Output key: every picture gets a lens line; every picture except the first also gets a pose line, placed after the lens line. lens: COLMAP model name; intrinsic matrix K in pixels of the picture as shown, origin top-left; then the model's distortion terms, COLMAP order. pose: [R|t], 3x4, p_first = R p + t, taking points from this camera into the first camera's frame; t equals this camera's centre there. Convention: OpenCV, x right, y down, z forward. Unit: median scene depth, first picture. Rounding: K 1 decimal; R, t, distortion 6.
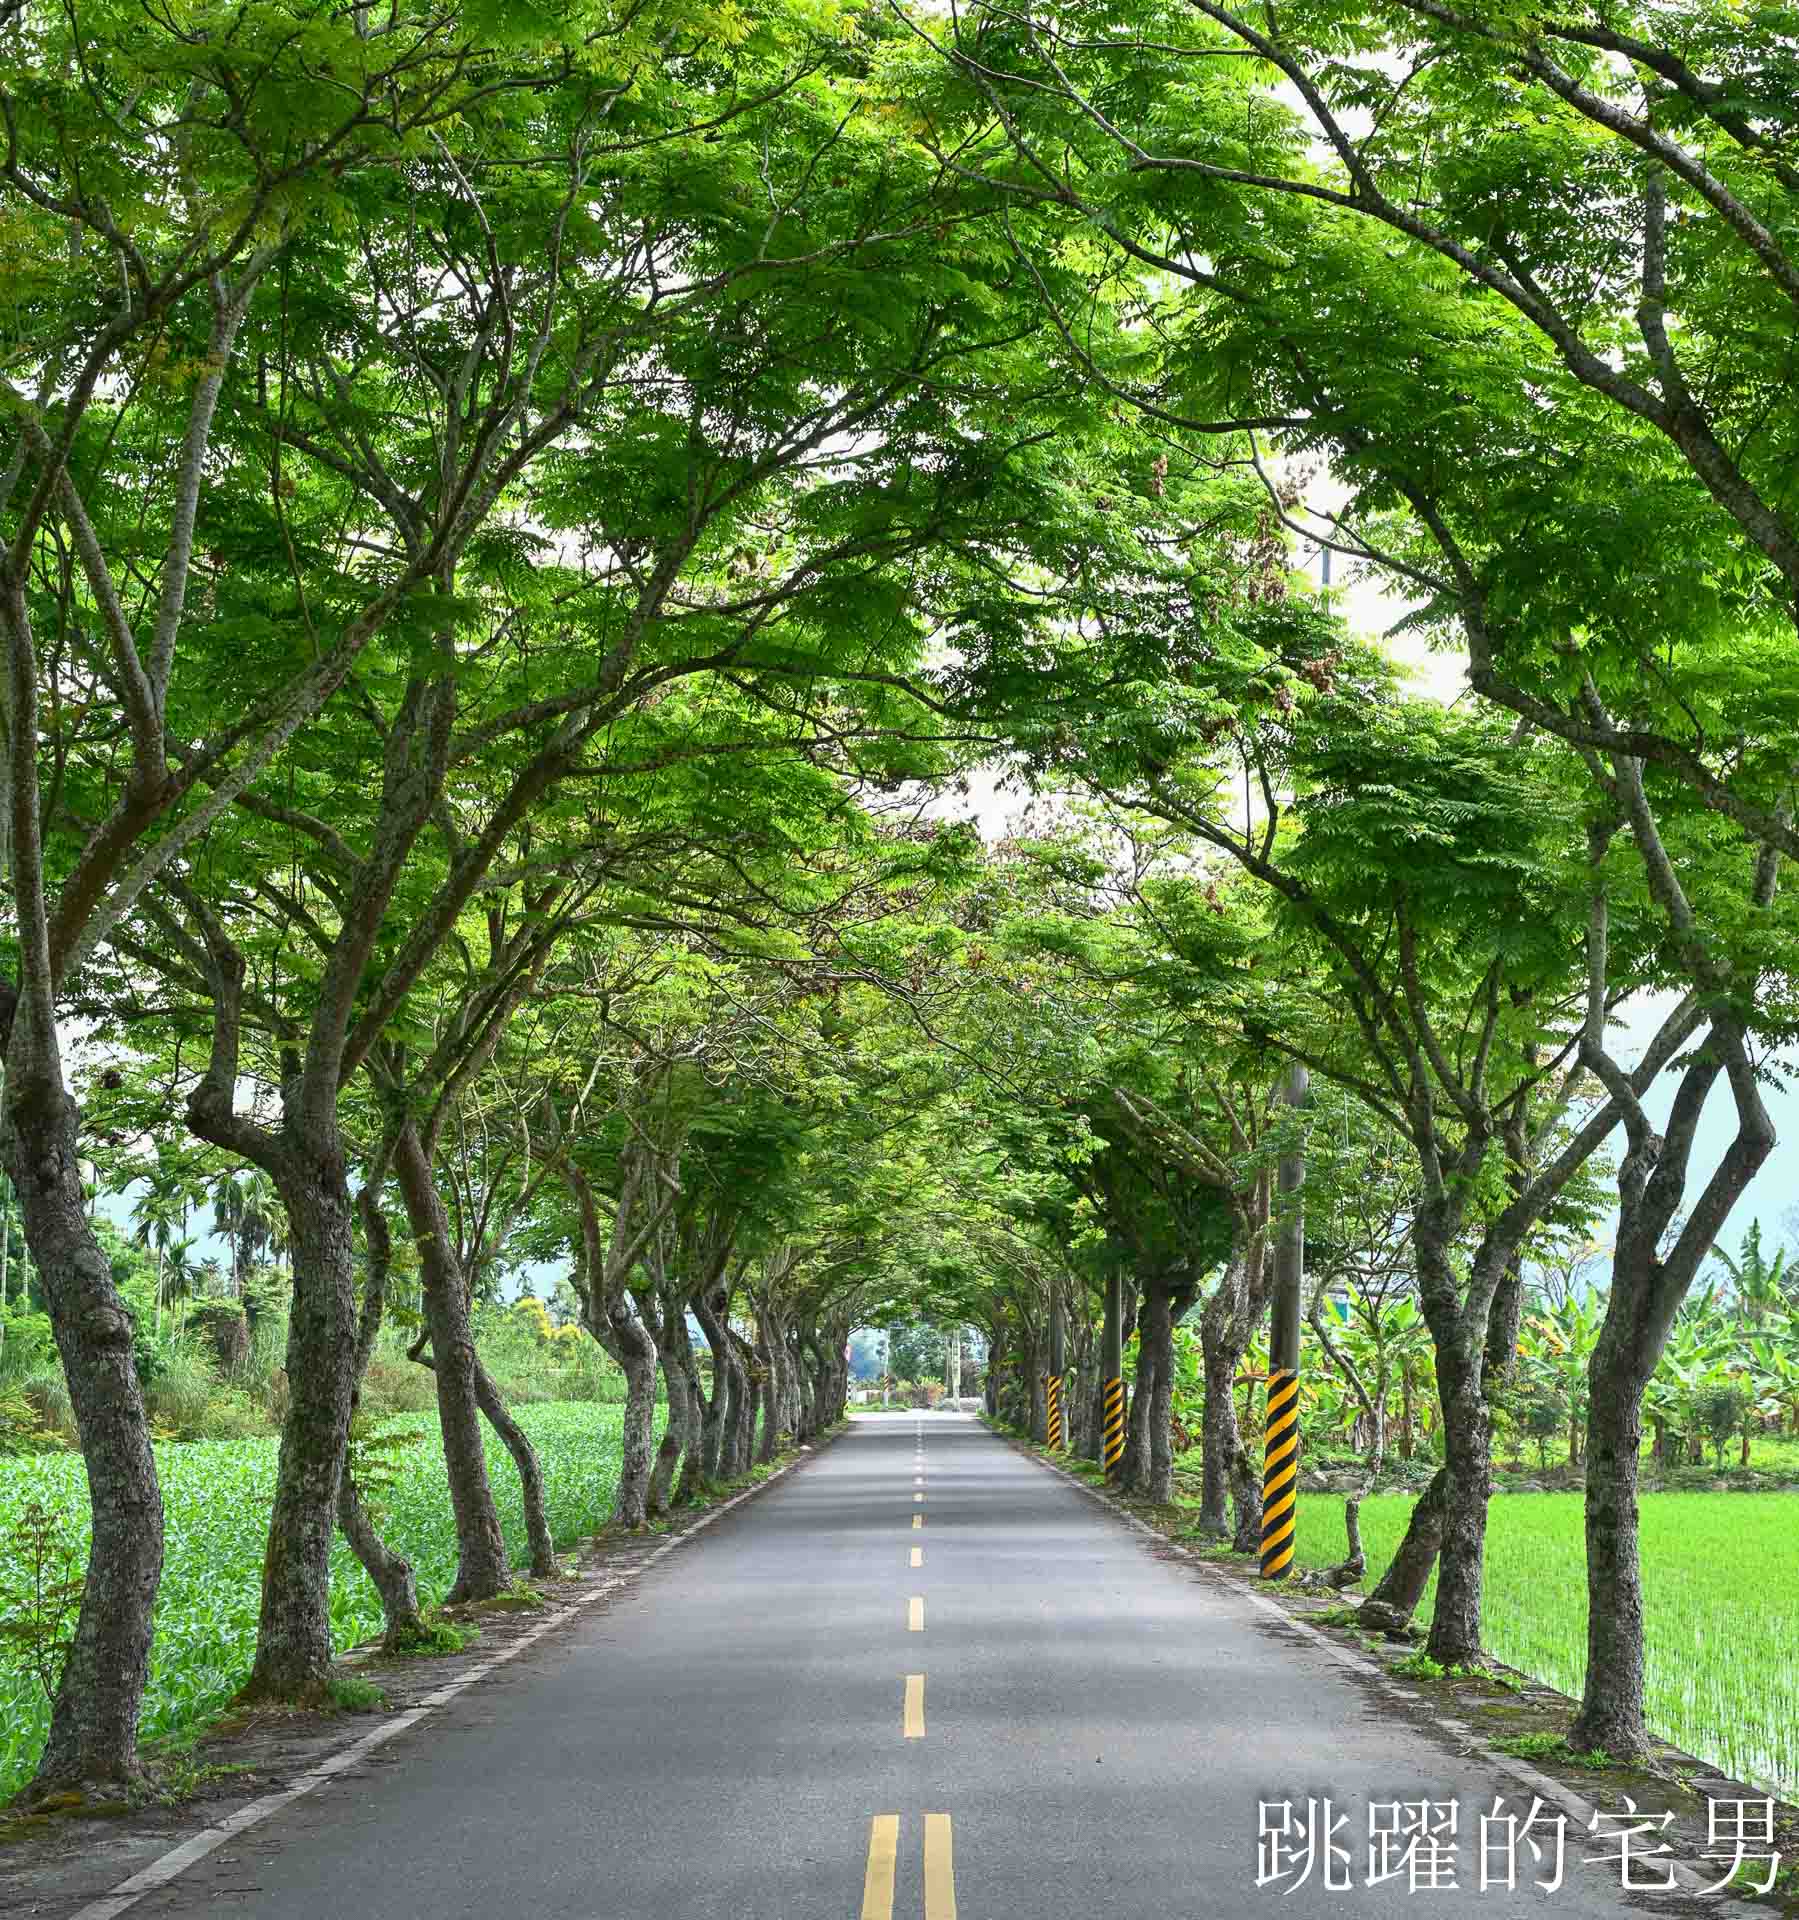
lens RADIAL K [[3816.7, 0, 899.9], [0, 3816.7, 947.3], [0, 0, 1]] dist [0.001031, 0.000000]
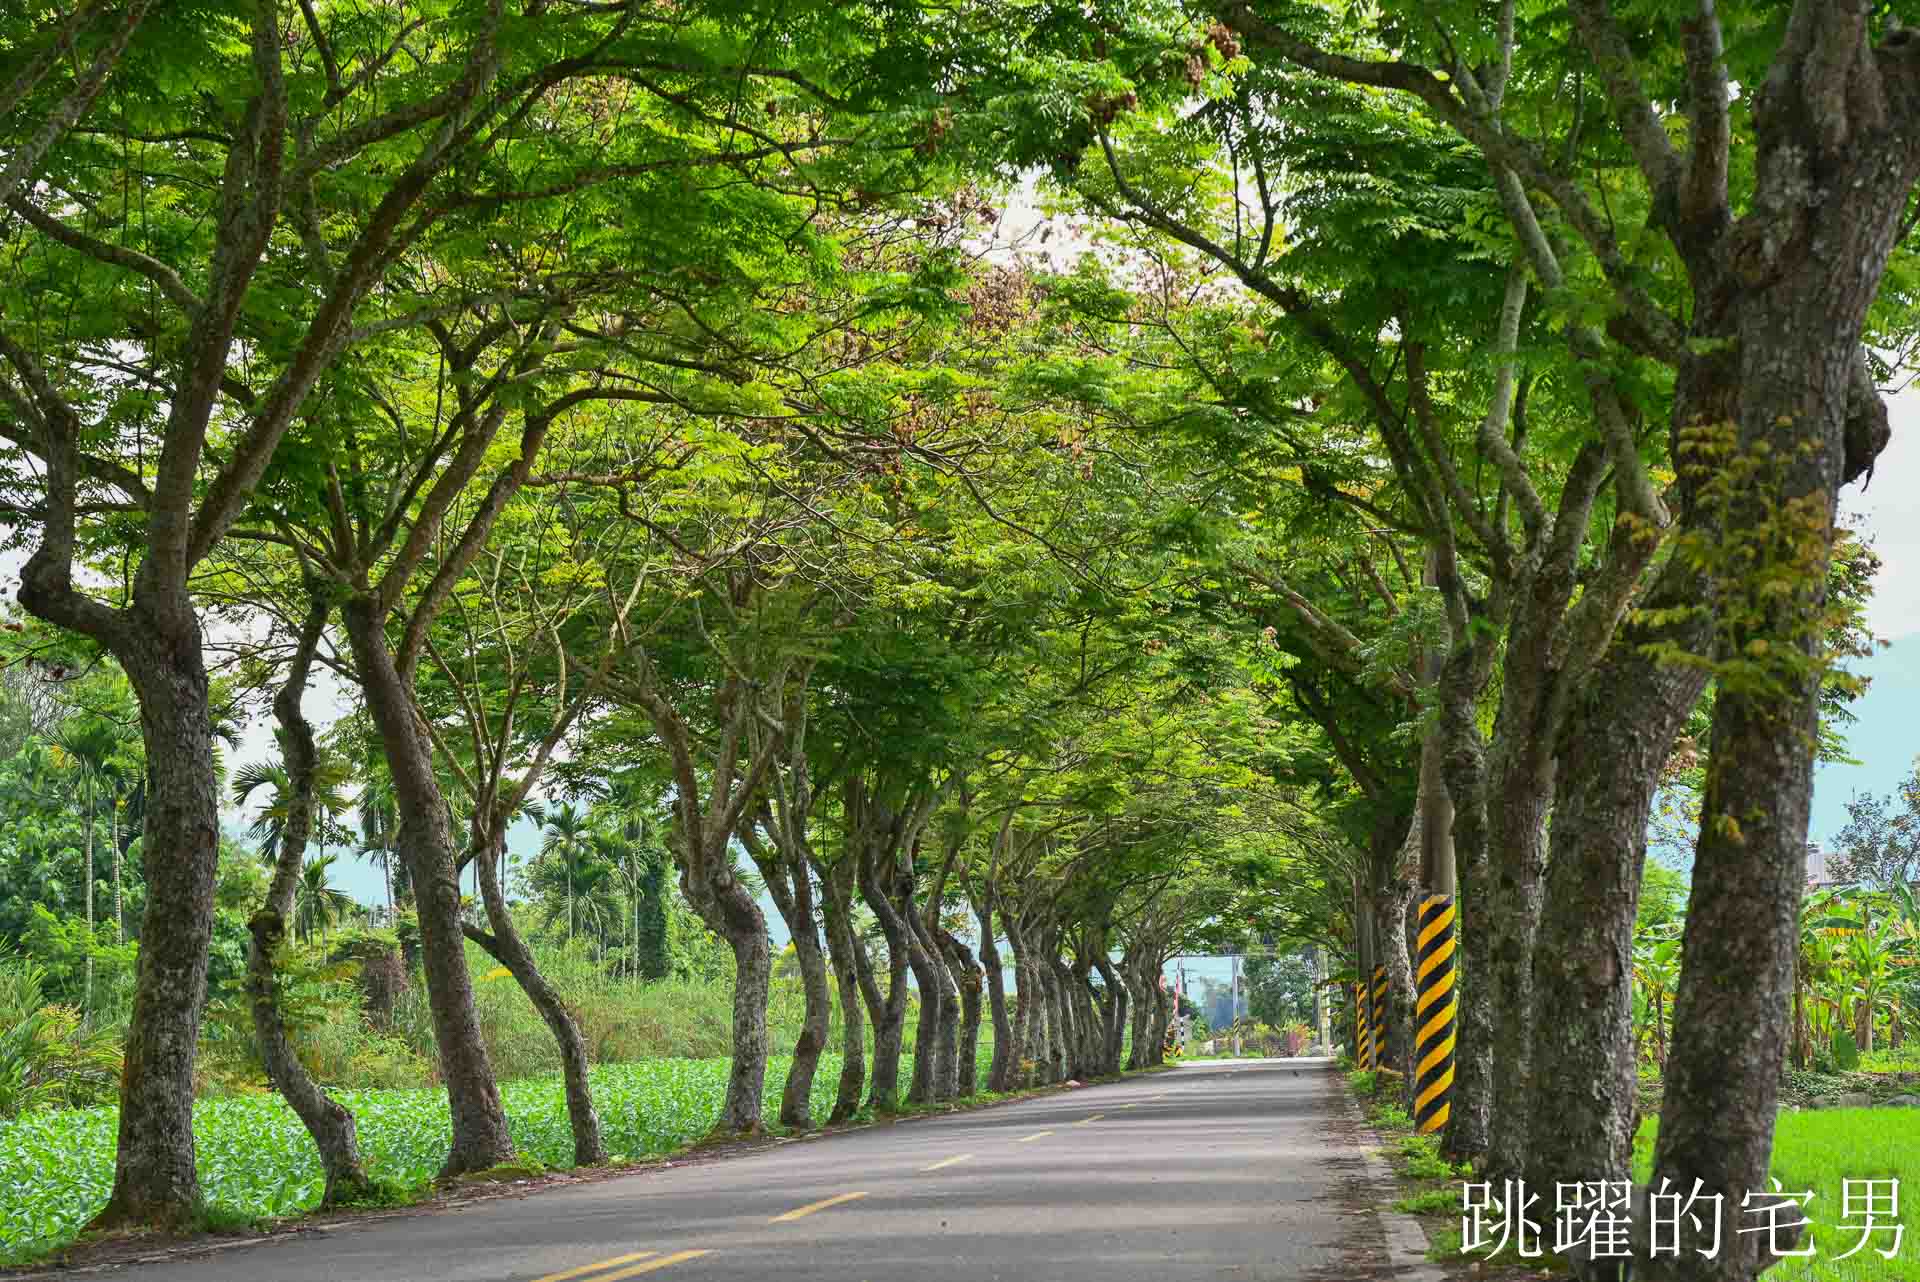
lens RADIAL K [[4772.5, 0, 966.2], [0, 4772.5, 647.2], [0, 0, 1]] dist [-0.071455, 0.000000]
pose [[0.997442, -0.035982, -0.061770, 0.088626], [0.037916, 0.998817, 0.030431, 0.026379], [0.060602, -0.032695, 0.997626, -0.093452]]
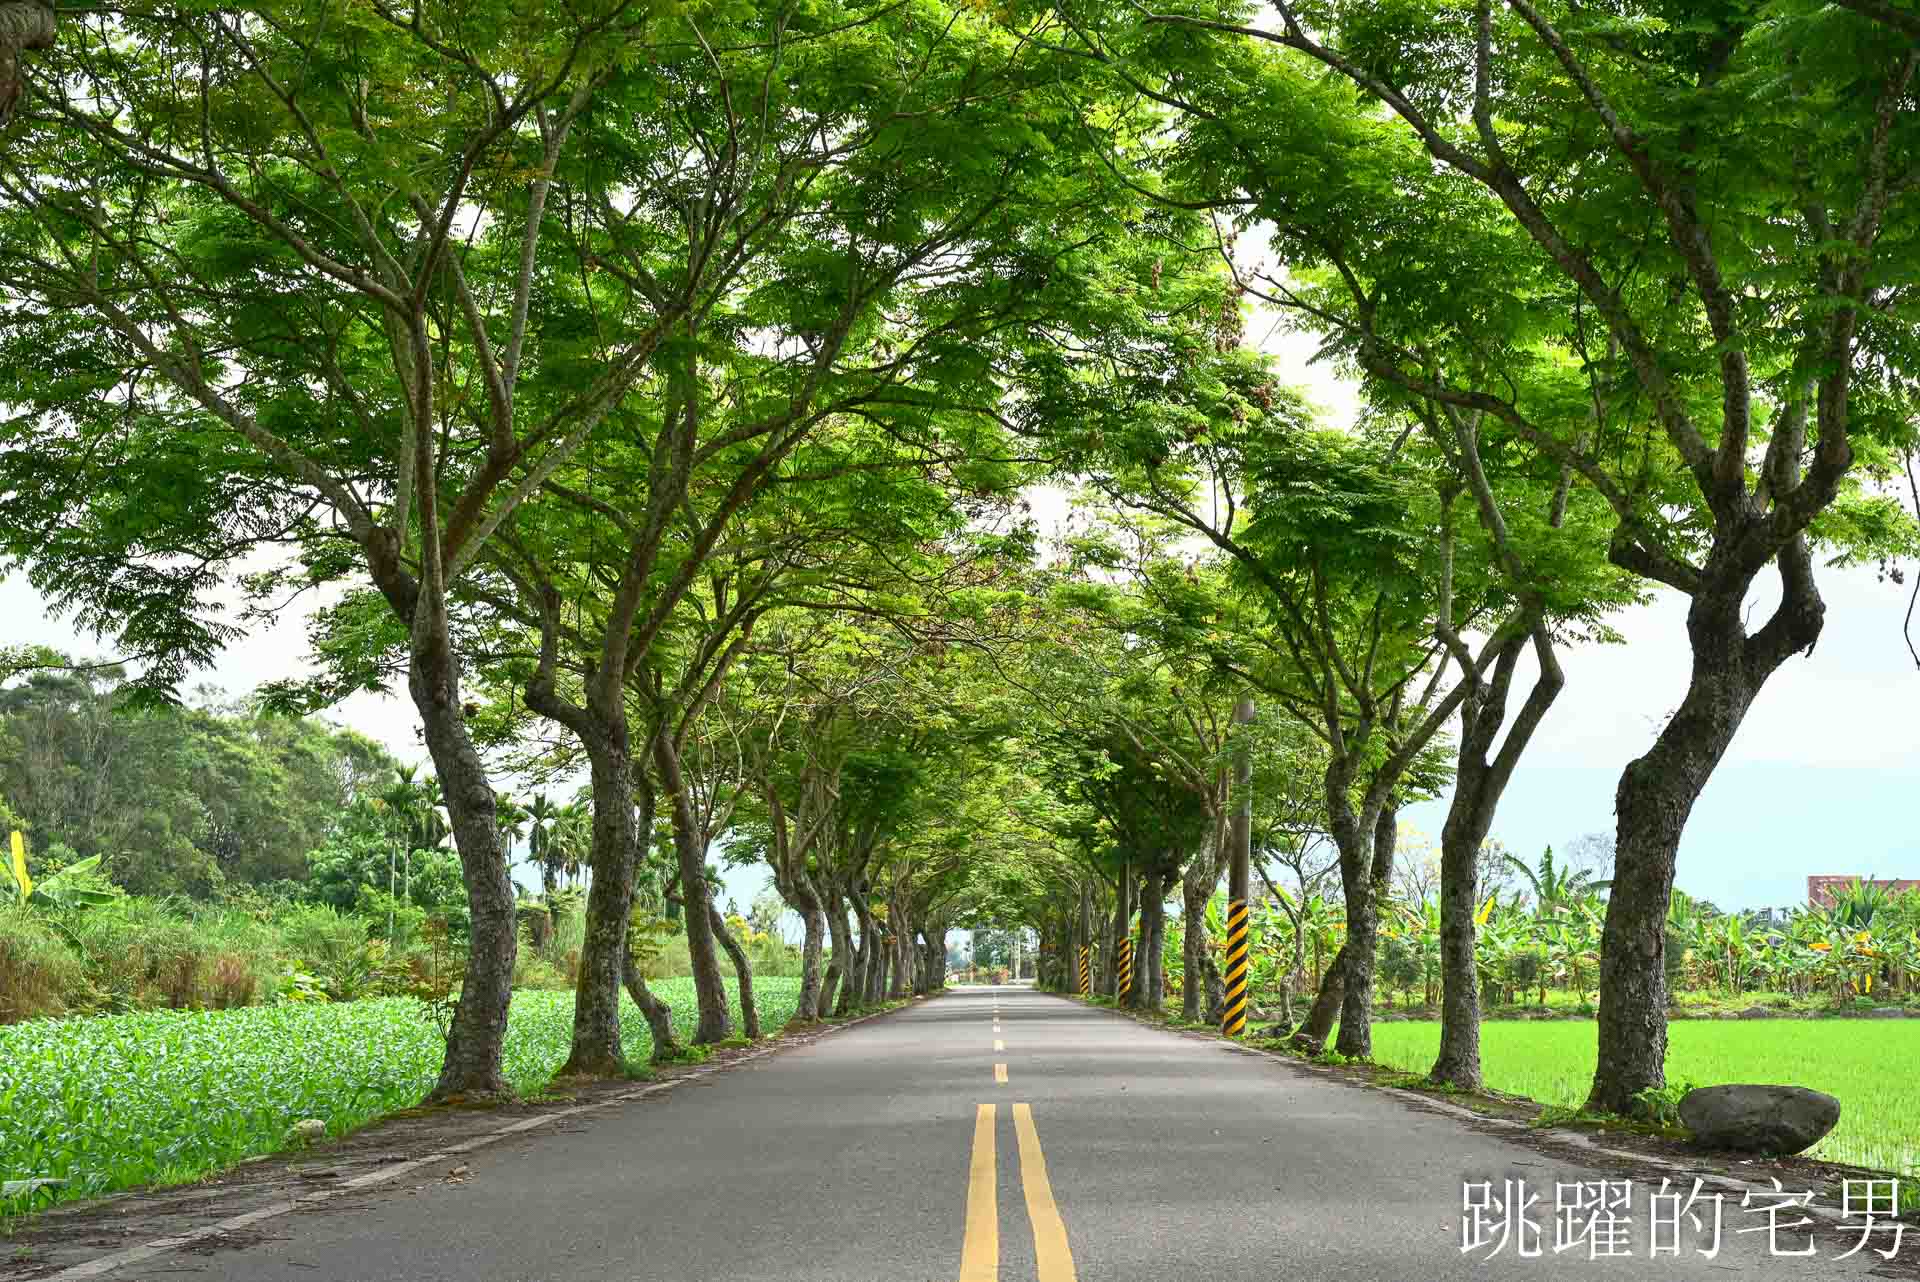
lens RADIAL K [[2528.3, 0, 926.4], [0, 2528.3, 710.6], [0, 0, 1]] dist [-0.008015, 0.000000]
pose [[0.999773, -0.005677, -0.020520, -0.003554], [0.005888, 0.999930, 0.010231, 0.033732], [0.020460, -0.010349, 0.999737, -0.011339]]
